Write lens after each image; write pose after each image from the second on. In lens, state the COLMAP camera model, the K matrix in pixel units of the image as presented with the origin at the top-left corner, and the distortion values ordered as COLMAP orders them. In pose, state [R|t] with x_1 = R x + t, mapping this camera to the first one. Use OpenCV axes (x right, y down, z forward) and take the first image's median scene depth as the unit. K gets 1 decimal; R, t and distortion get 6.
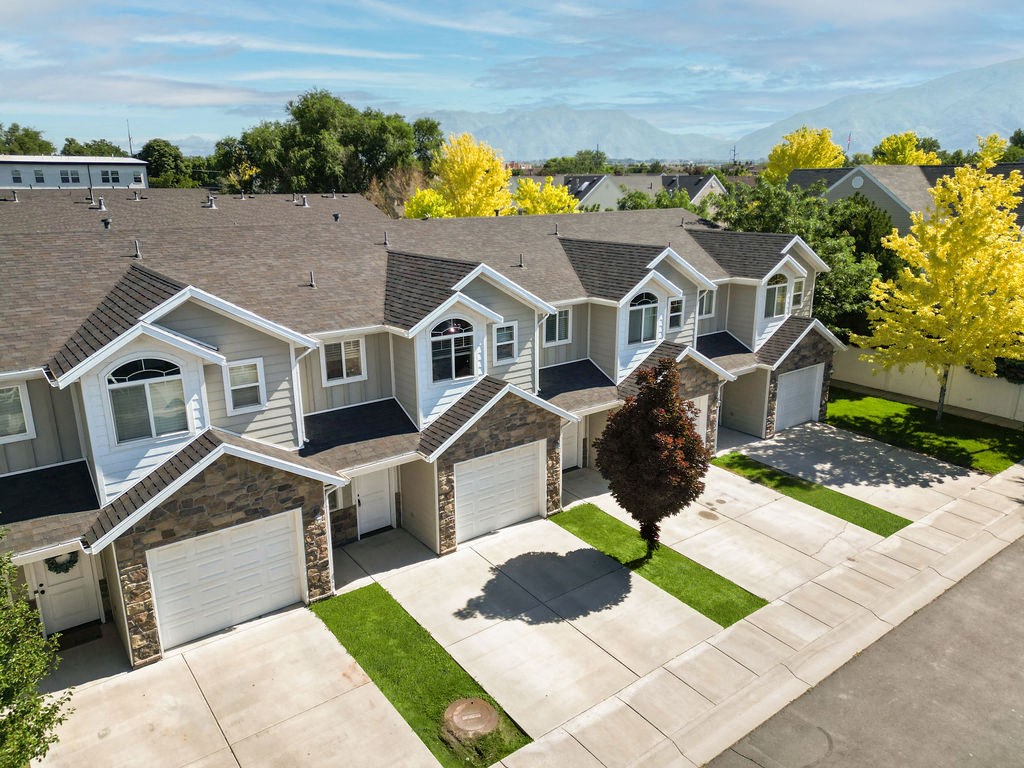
lens RADIAL K [[725.5, 0, 514.8], [0, 725.5, 383.8], [0, 0, 1]] dist [0.065189, -0.014311]
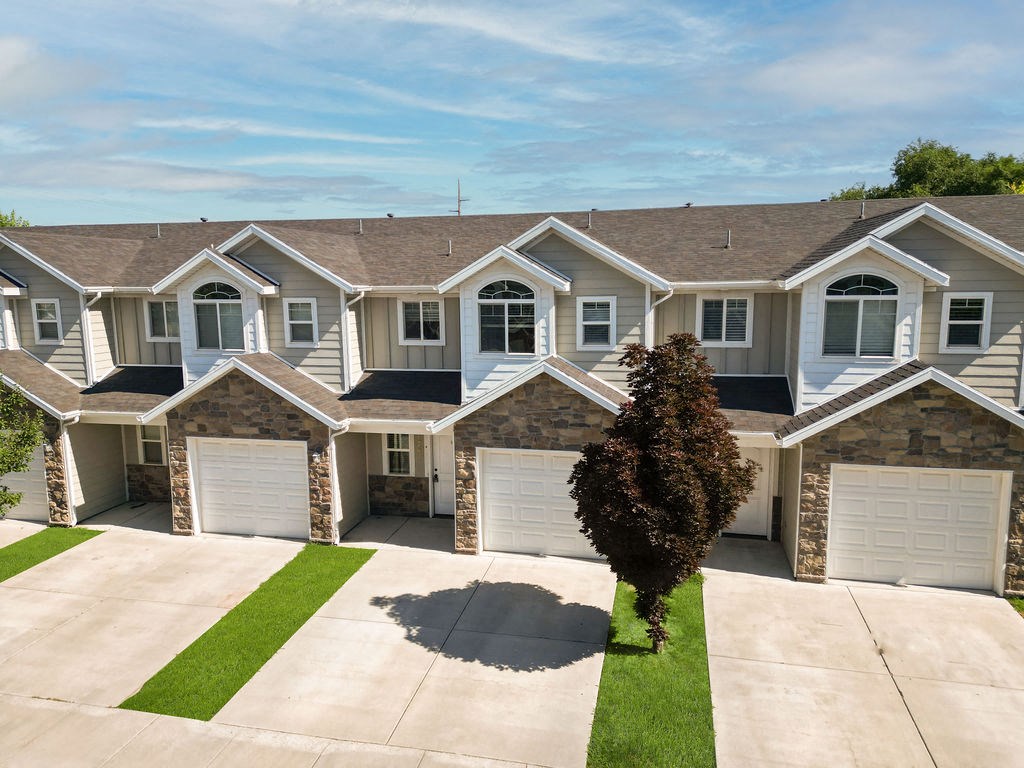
lens RADIAL K [[725.5, 0, 512.4], [0, 725.5, 386.4], [0, 0, 1]] dist [0.065189, -0.014311]
pose [[0.636765, 0.106920, -0.763609, 0.644435], [-0.199192, 0.979533, -0.028951, 0.062384], [0.744884, 0.170540, 0.645030, 0.516247]]
